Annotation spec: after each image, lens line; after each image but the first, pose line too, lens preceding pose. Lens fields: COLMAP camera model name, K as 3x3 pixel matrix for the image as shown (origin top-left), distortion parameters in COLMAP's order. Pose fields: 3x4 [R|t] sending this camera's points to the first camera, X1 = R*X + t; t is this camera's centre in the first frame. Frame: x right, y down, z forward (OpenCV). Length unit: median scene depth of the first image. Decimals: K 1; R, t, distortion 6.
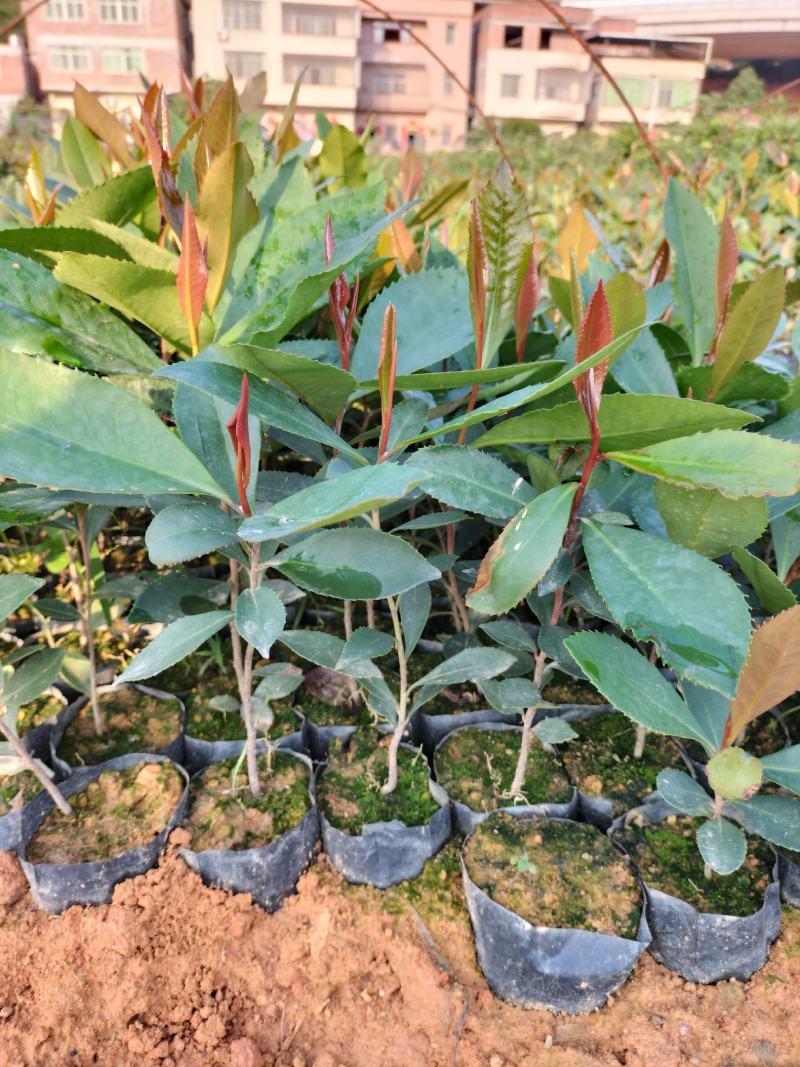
lens RADIAL K [[894.1, 0, 400.0], [0, 894.1, 533.5], [0, 0, 1]] dist [0.087616, -0.126990]
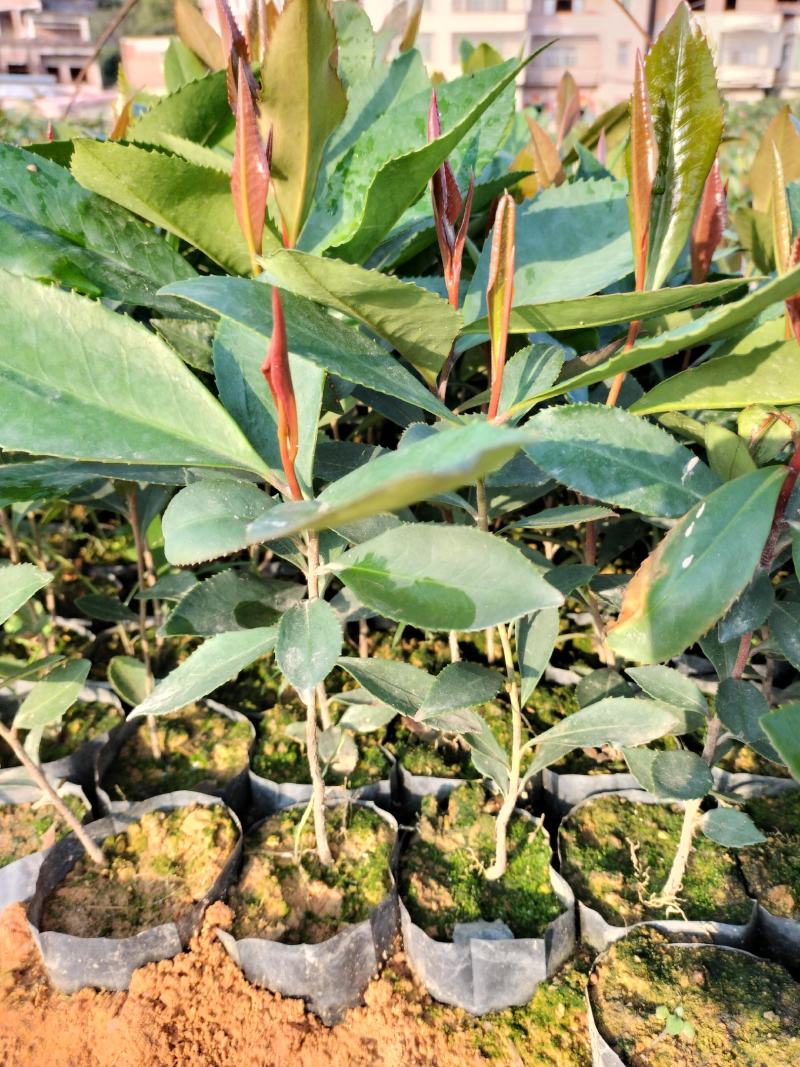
lens RADIAL K [[845.9, 0, 443.1], [0, 845.9, 516.8], [0, 0, 1]] dist [0.023871, -0.049968]
pose [[0.989032, 0.038123, -0.142695, 0.035491], [-0.039548, 0.999192, -0.007163, -0.005489], [0.142306, 0.012728, 0.989741, 0.303188]]
